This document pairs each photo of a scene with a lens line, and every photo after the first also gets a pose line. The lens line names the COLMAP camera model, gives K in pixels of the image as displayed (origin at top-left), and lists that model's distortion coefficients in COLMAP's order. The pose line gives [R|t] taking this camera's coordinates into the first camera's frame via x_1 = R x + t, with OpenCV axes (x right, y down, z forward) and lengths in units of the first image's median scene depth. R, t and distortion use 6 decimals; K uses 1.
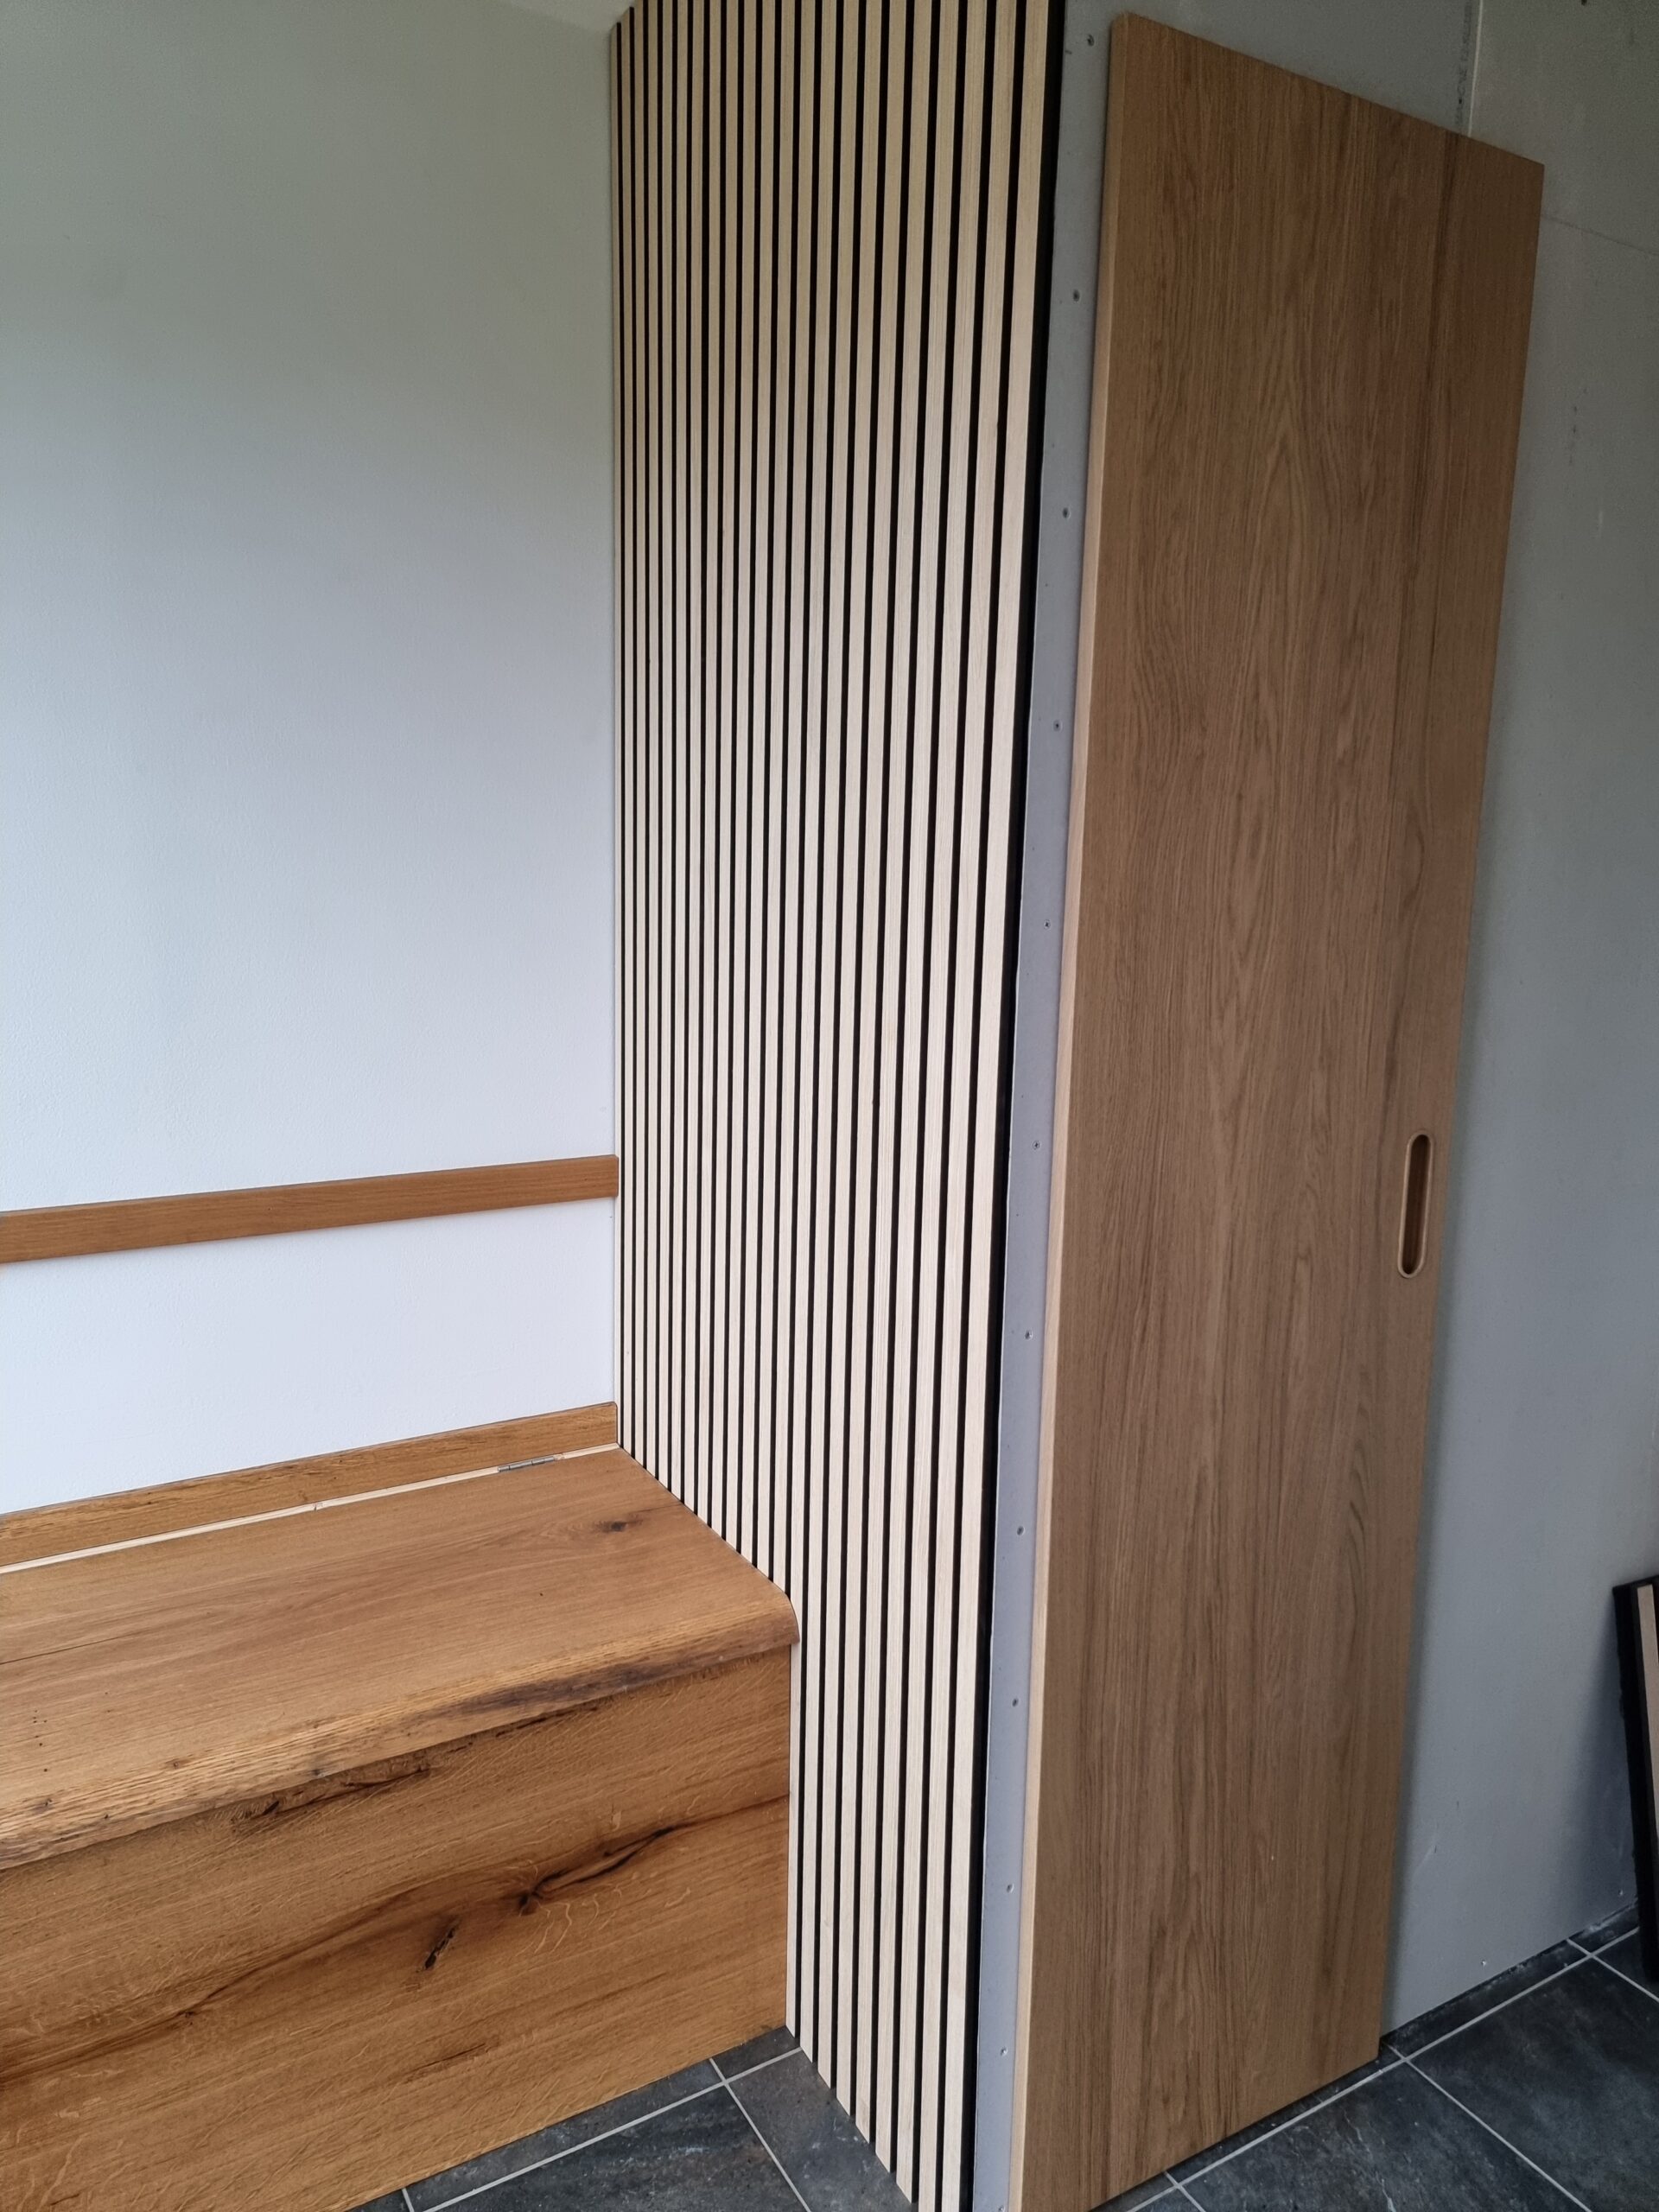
lens RADIAL K [[1525.7, 0, 816.4], [0, 1525.7, 1095.2], [0, 0, 1]] dist [0.084642, -0.062876]
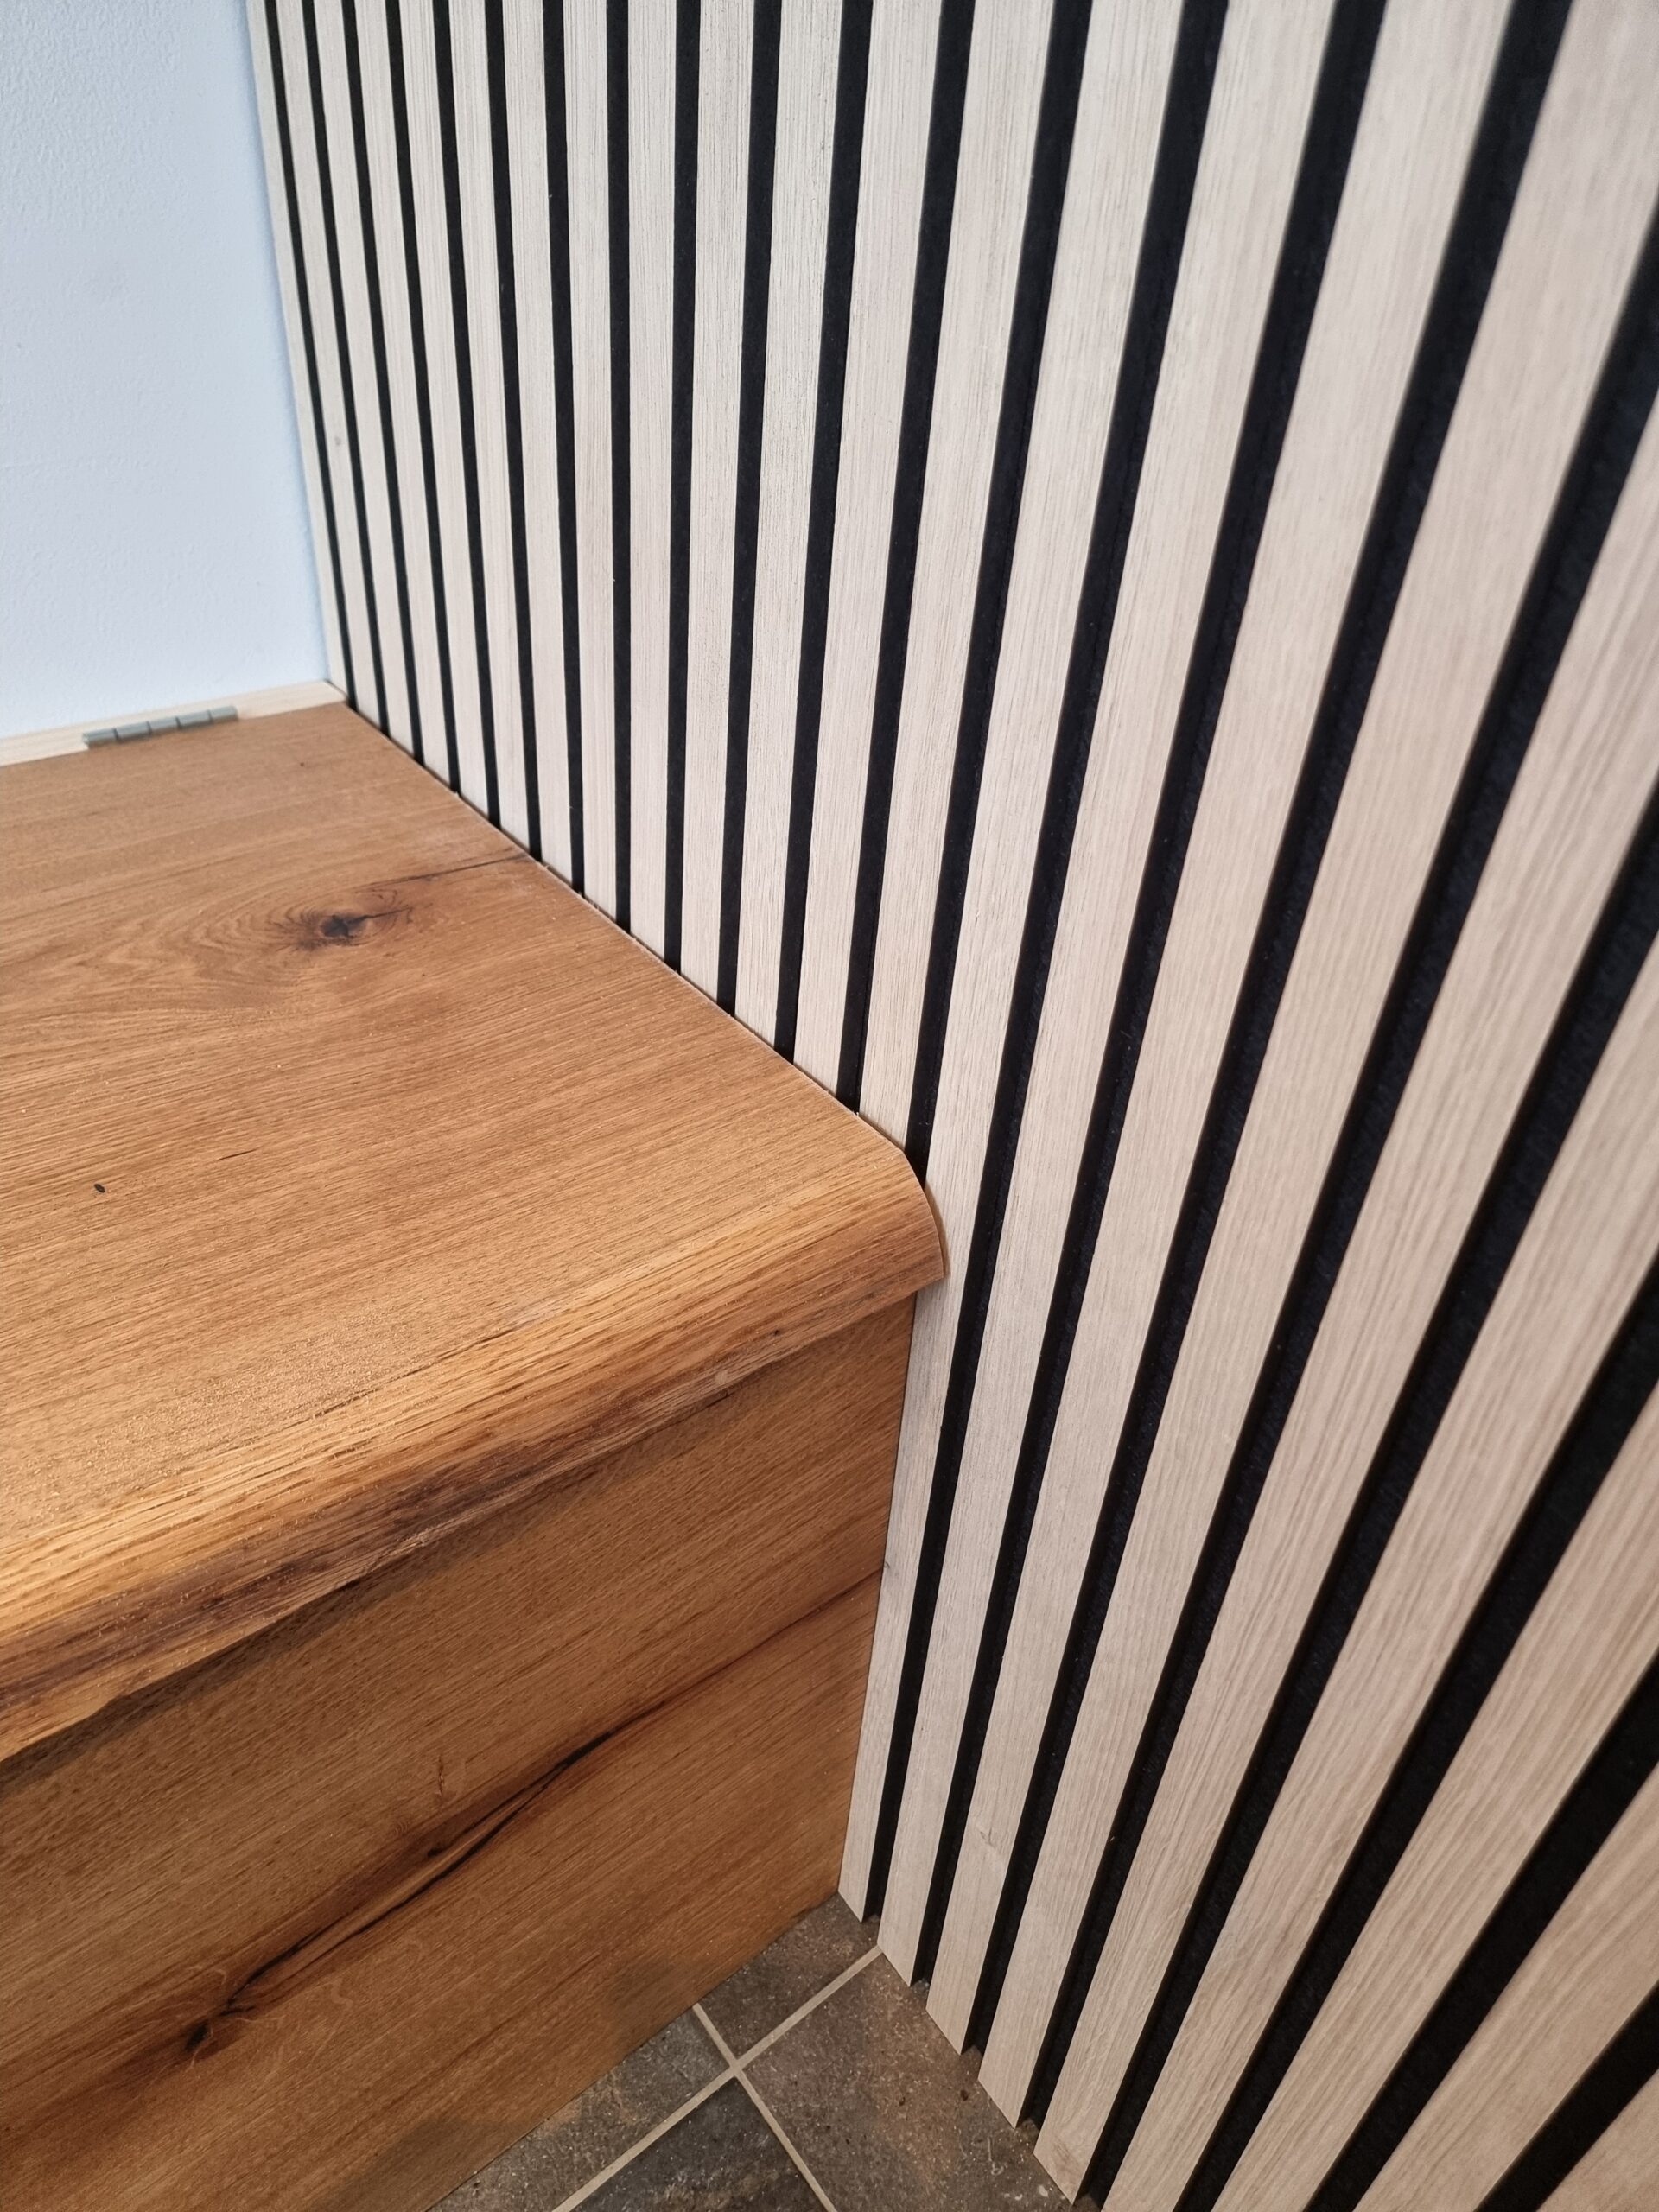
lens RADIAL K [[1545.7, 0, 825.5], [0, 1545.7, 1117.8], [0, 0, 1]] dist [0.047399, -0.025584]
pose [[0.987909, -0.046878, 0.147779, -0.097868], [-0.027231, 0.885906, 0.463064, 0.186059], [-0.152626, -0.461489, 0.873918, 0.802915]]
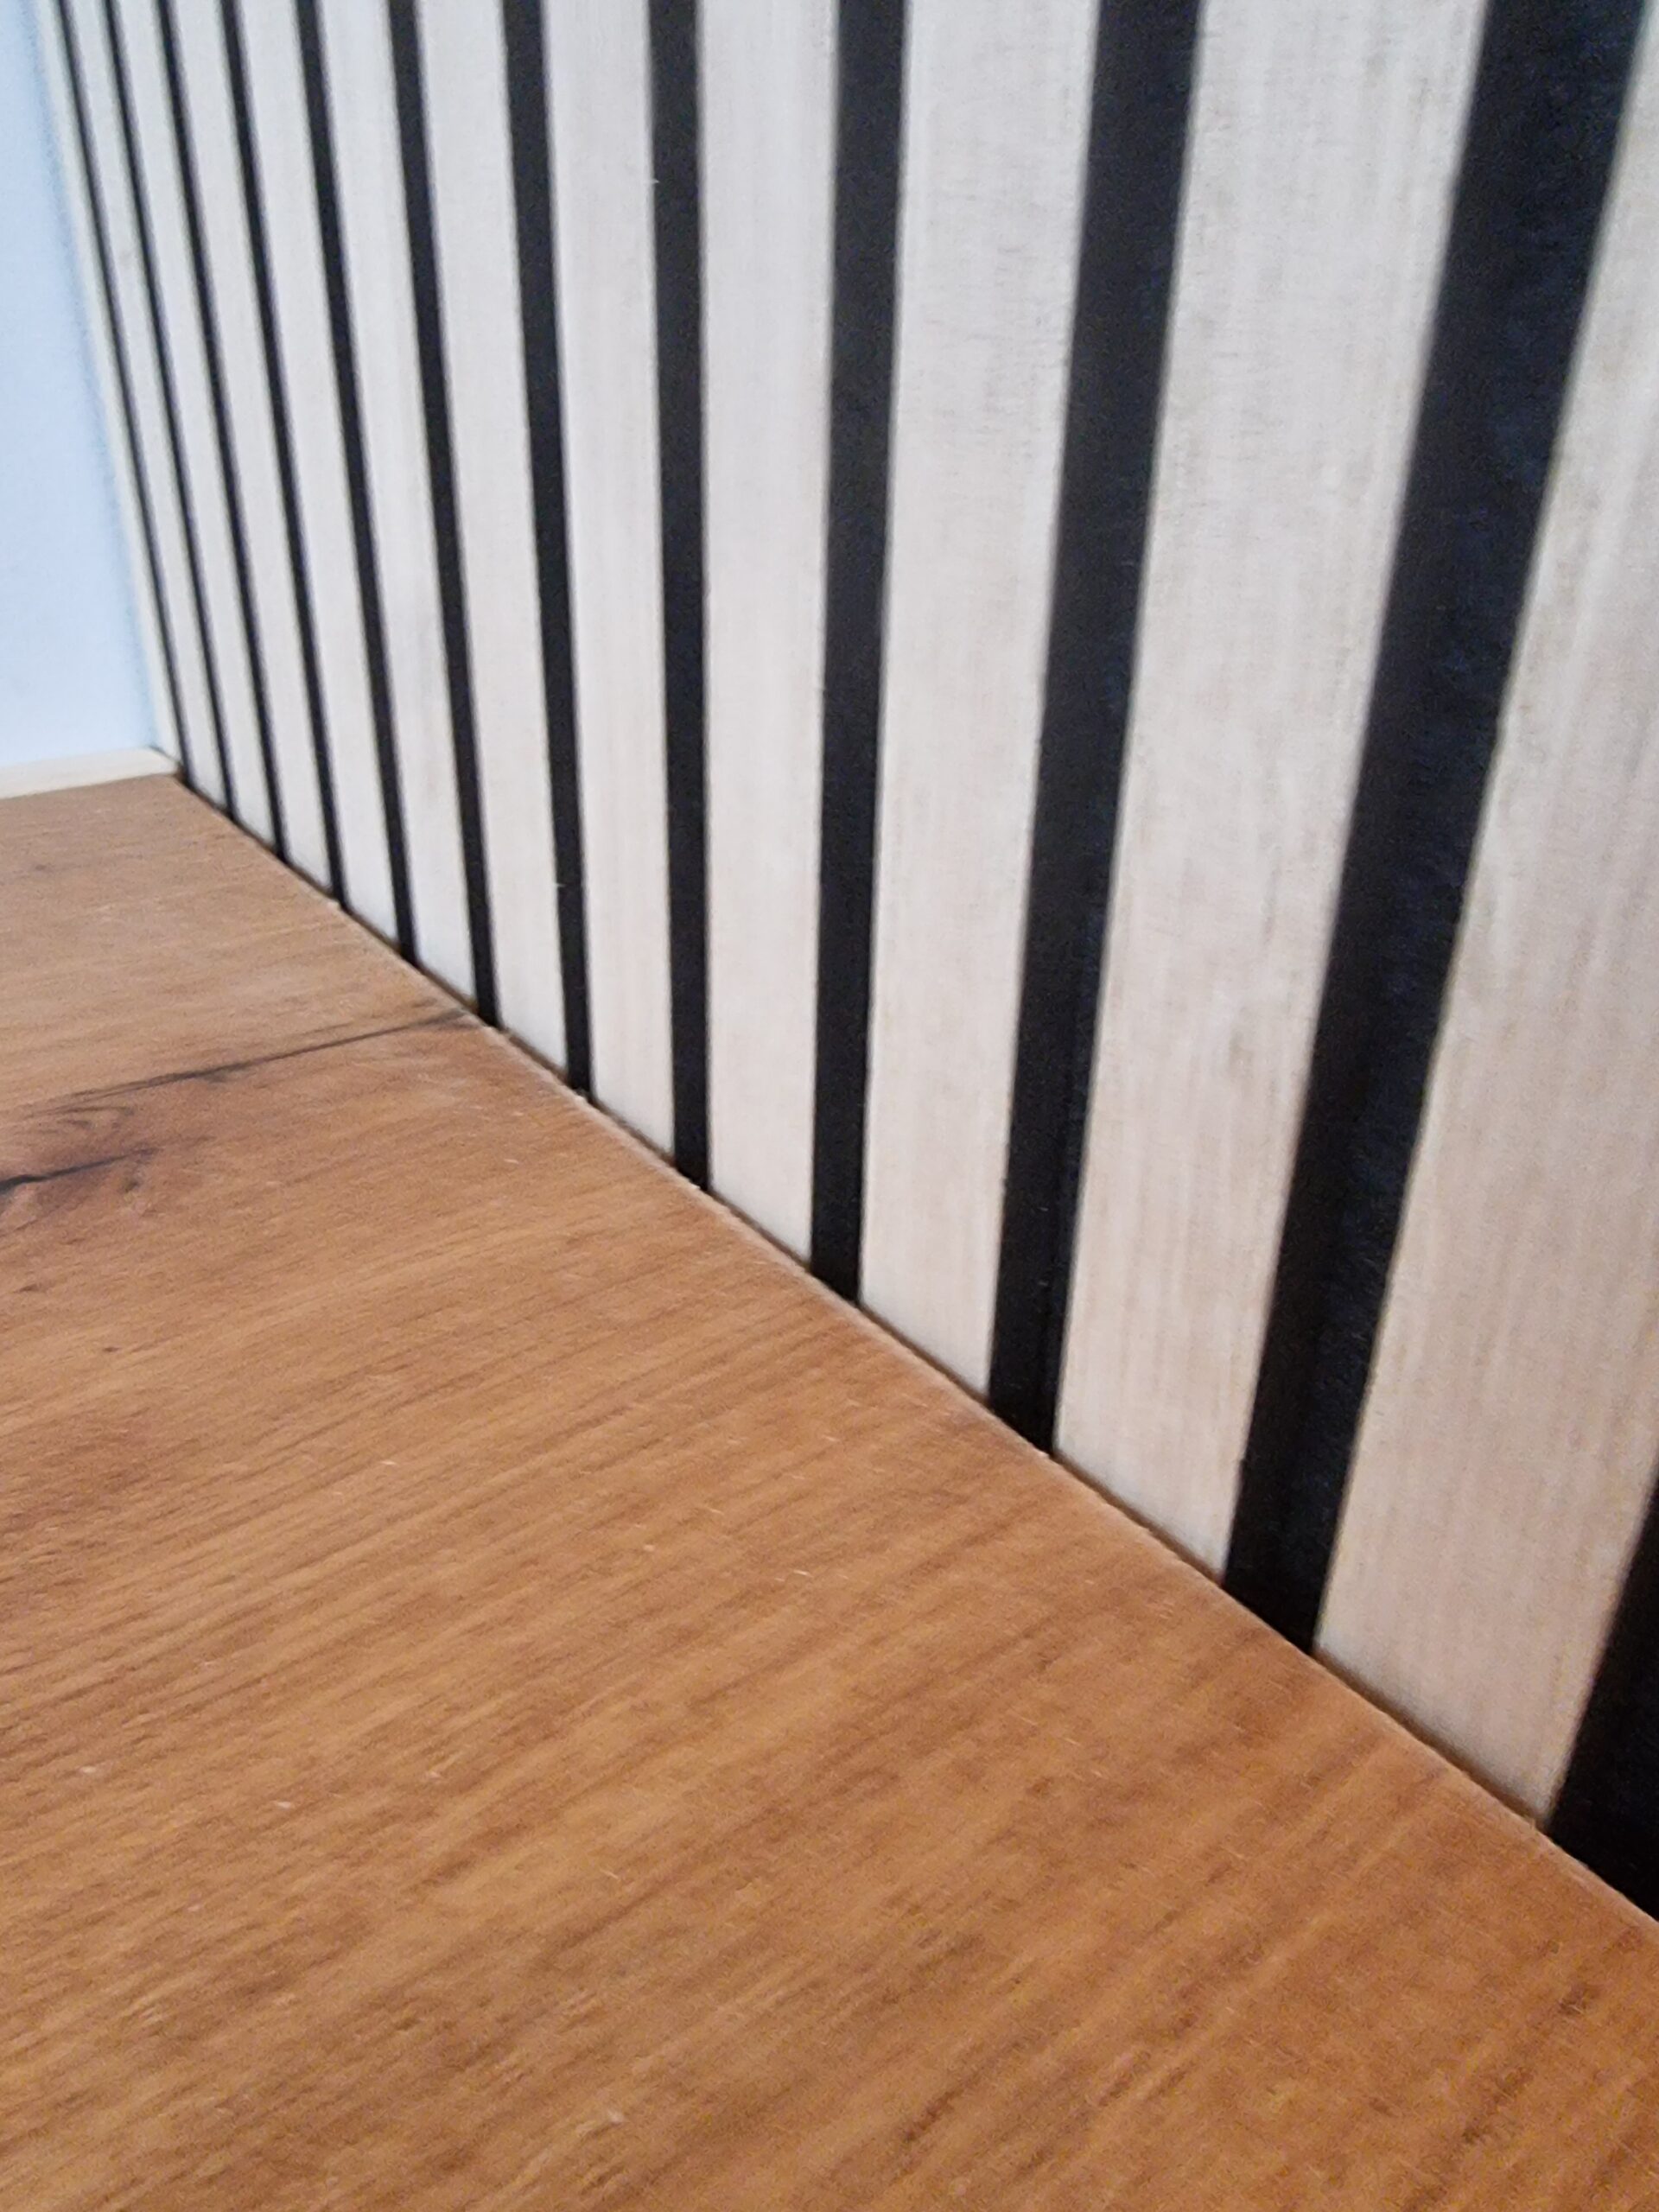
lens RADIAL K [[1512.8, 0, 826.9], [0, 1512.8, 1001.4], [0, 0, 1]] dist [-0.000521, 0.000167]
pose [[0.989986, -0.059862, 0.127845, -0.092249], [0.023669, 0.963204, 0.267726, 0.284645], [-0.139167, -0.262019, 0.954976, 1.075718]]
